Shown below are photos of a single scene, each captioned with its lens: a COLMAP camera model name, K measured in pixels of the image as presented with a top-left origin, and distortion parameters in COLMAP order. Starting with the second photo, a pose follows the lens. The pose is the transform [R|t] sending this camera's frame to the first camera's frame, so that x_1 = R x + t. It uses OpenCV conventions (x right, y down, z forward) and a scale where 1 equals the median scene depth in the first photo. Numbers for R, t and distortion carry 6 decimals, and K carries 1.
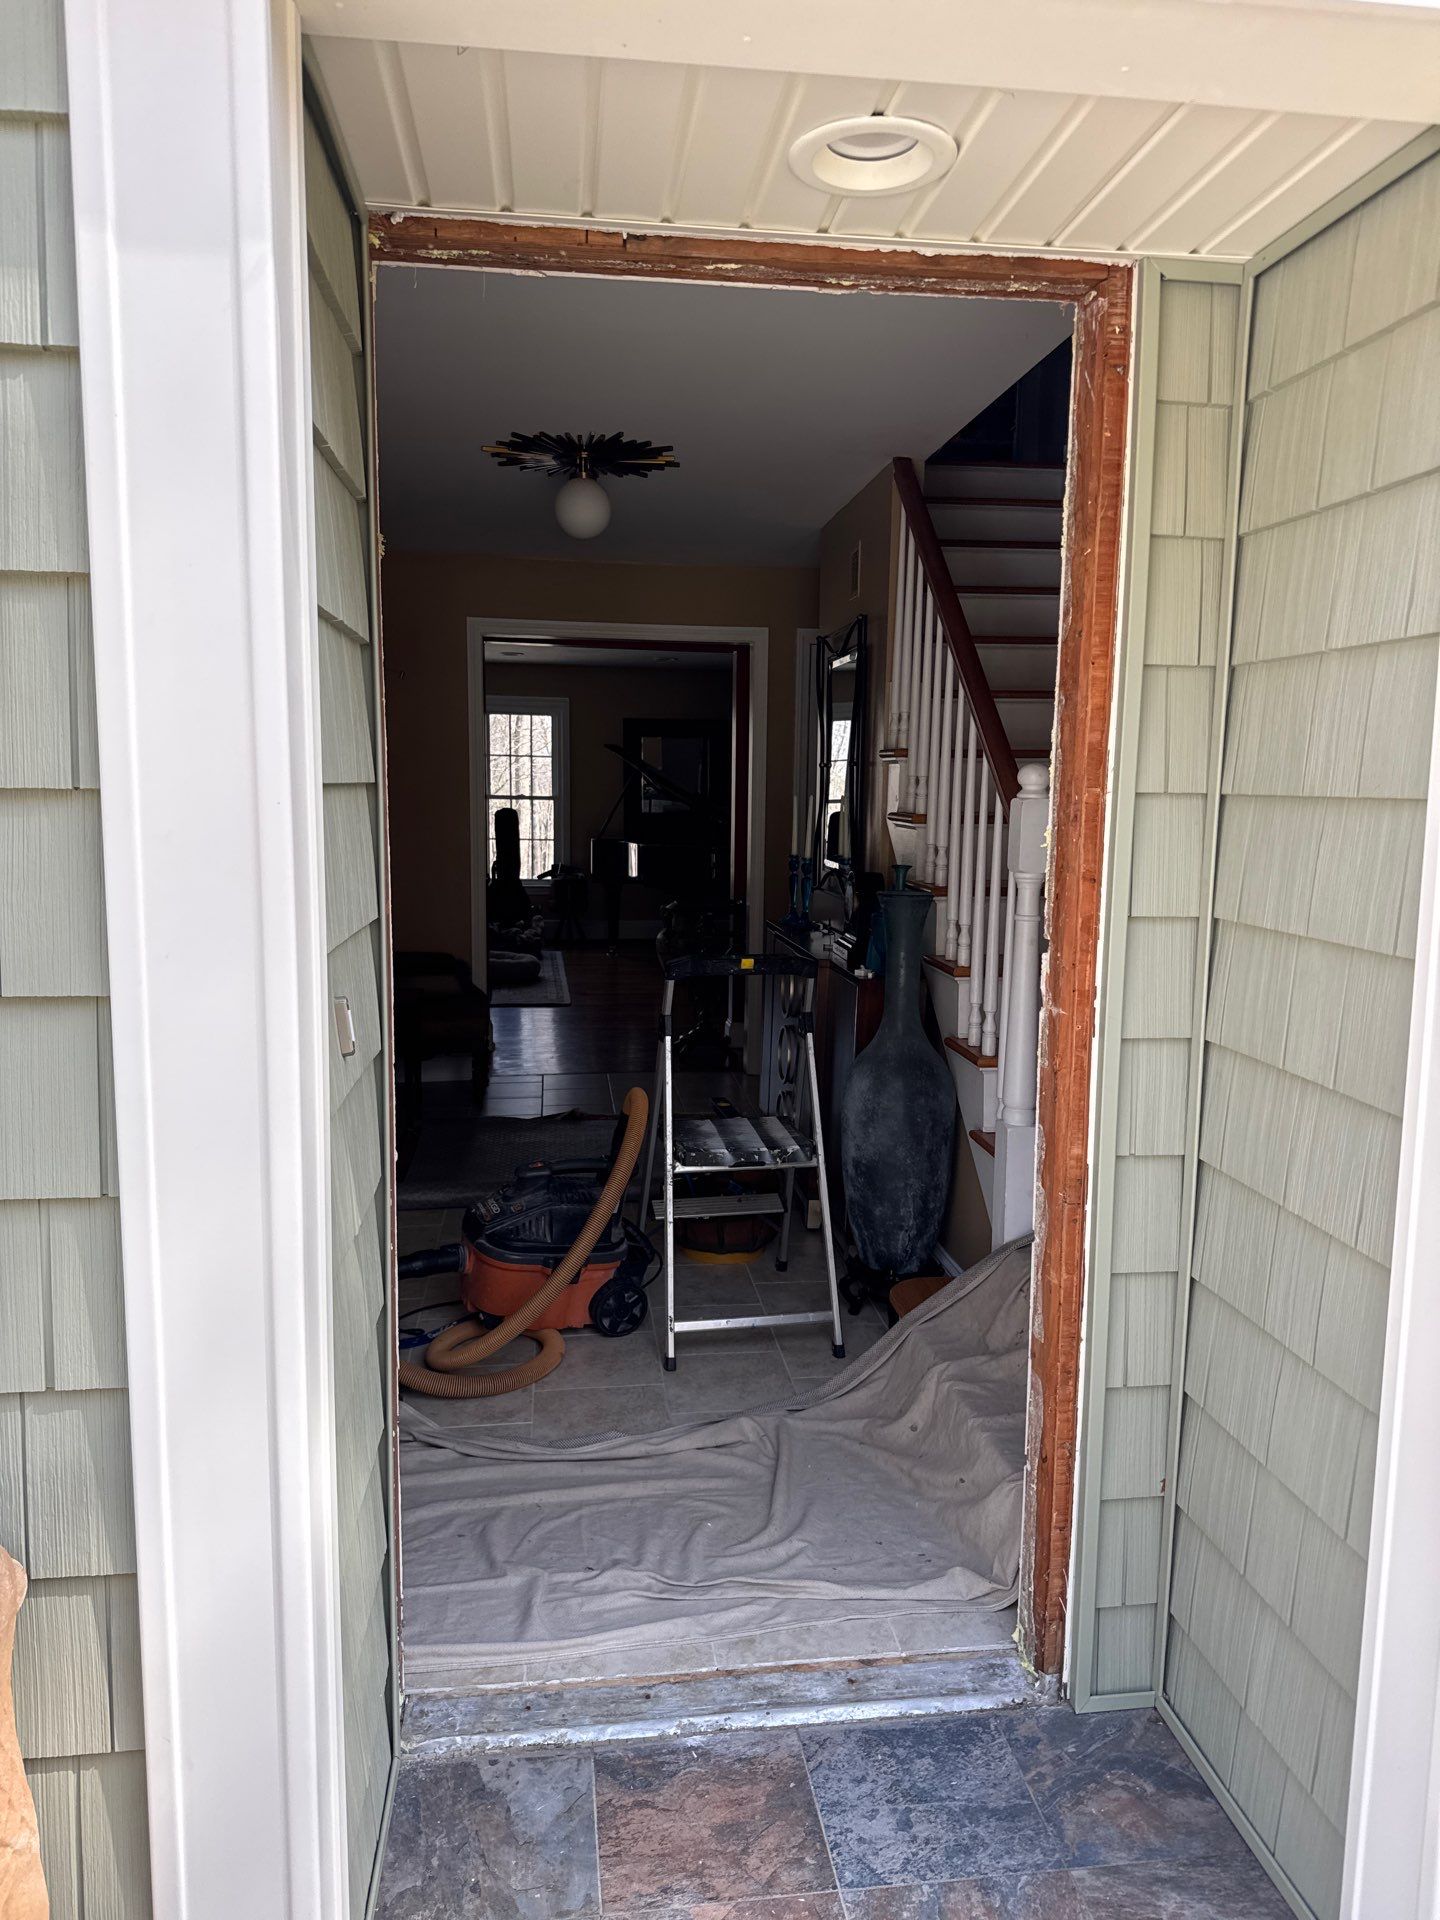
lens RADIAL K [[1356.2, 0, 718.0], [0, 1356.2, 947.8], [0, 0, 1]] dist [-0.004379, -0.013057]
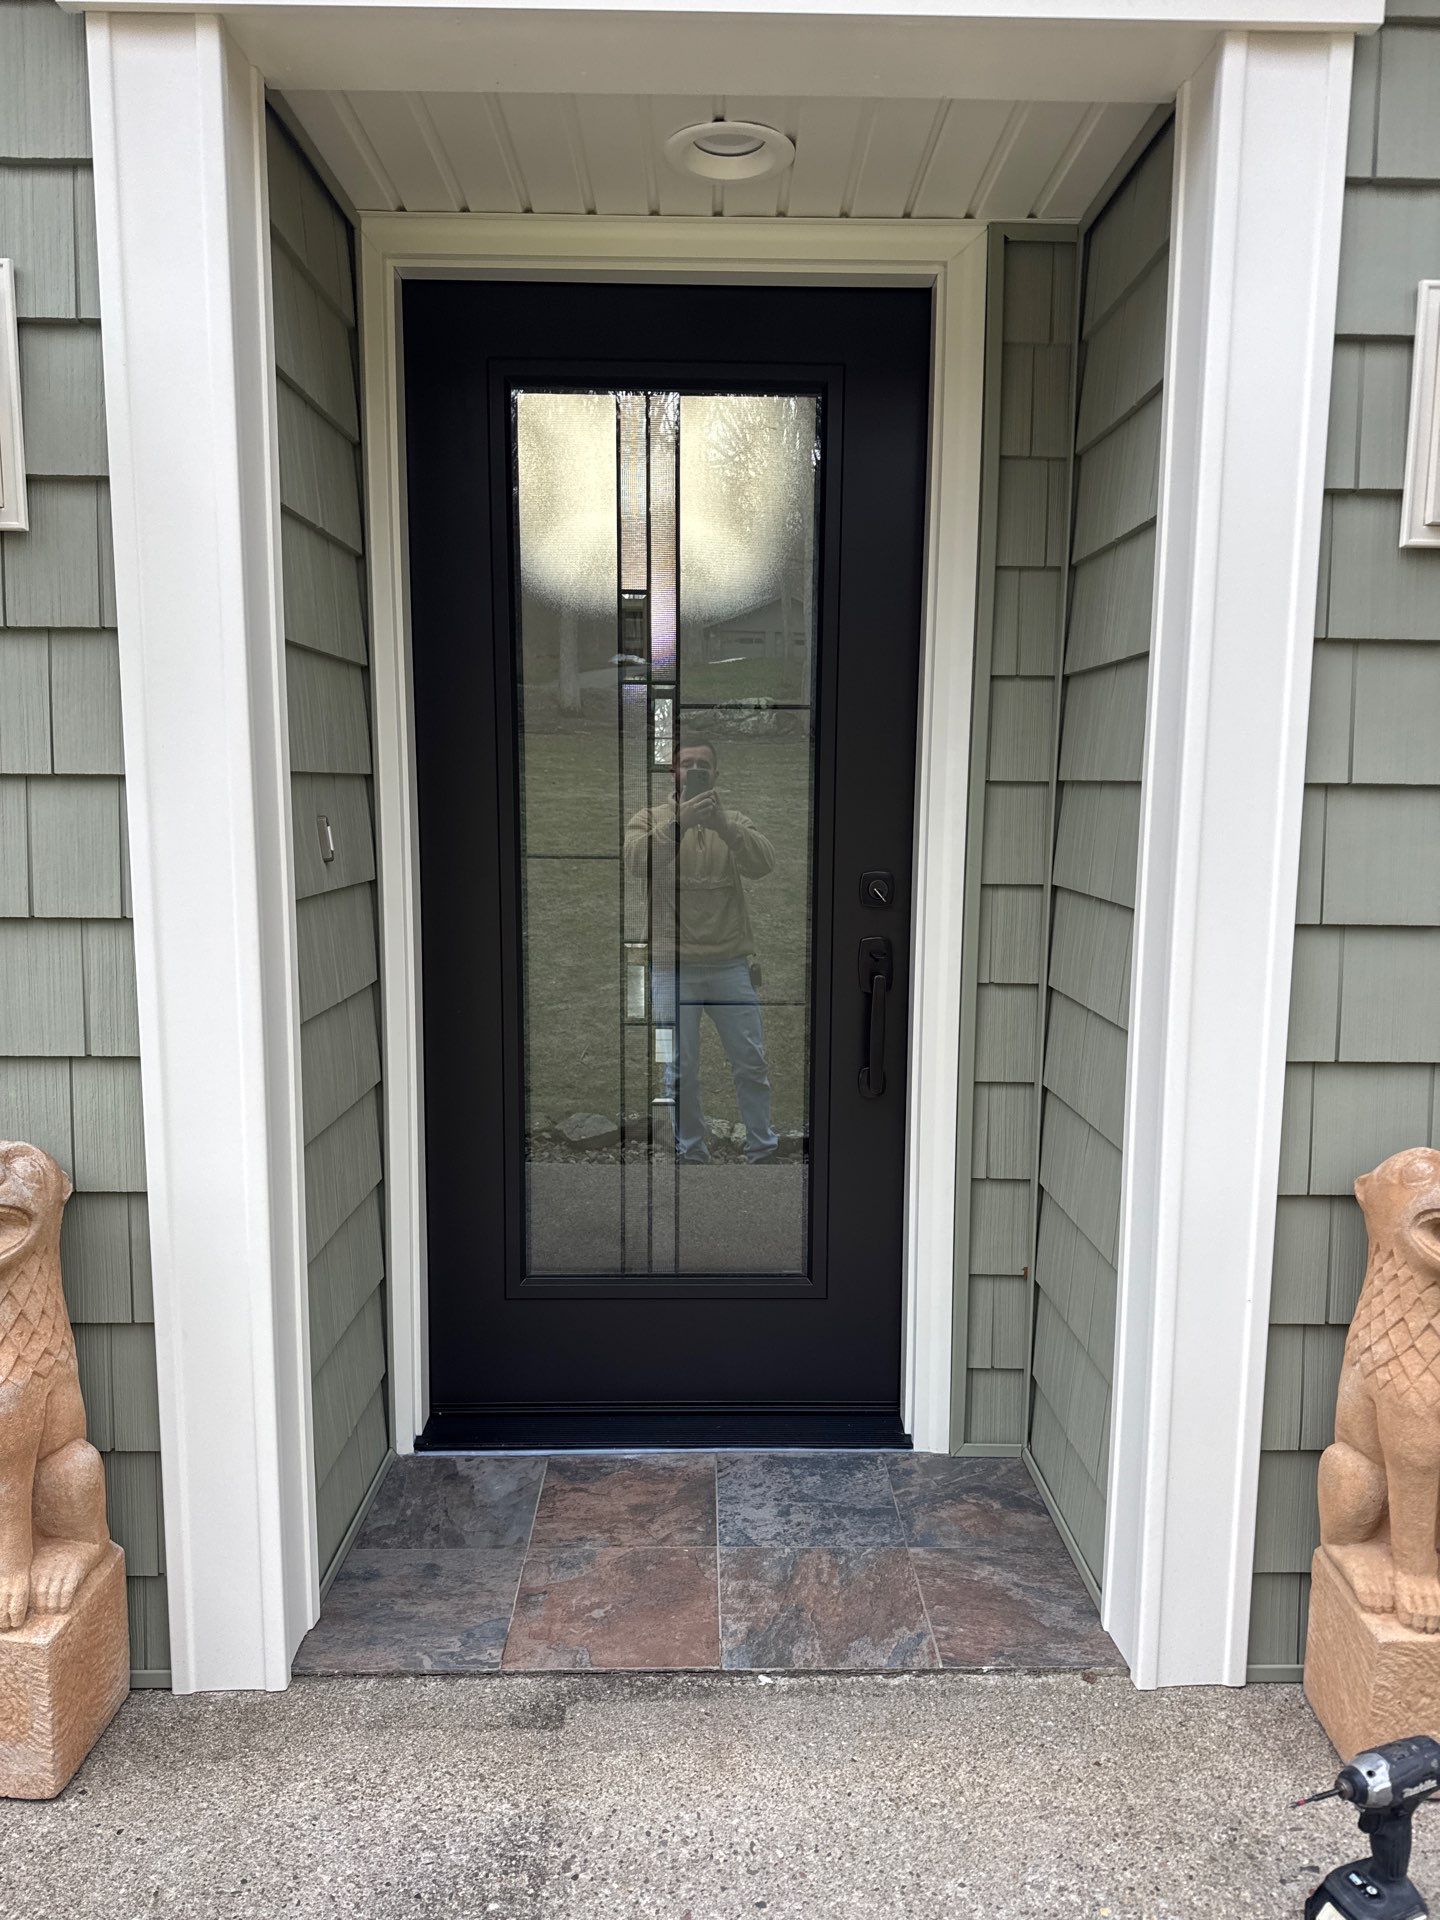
lens RADIAL K [[1356.2, 0, 729.5], [0, 1356.2, 970.0], [0, 0, 1]] dist [-0.004379, -0.013057]
pose [[0.994512, 0.011303, -0.104014, 0.213005], [-0.008997, 0.999704, 0.022612, 0.125196], [0.104239, -0.021553, 0.994319, -0.228354]]
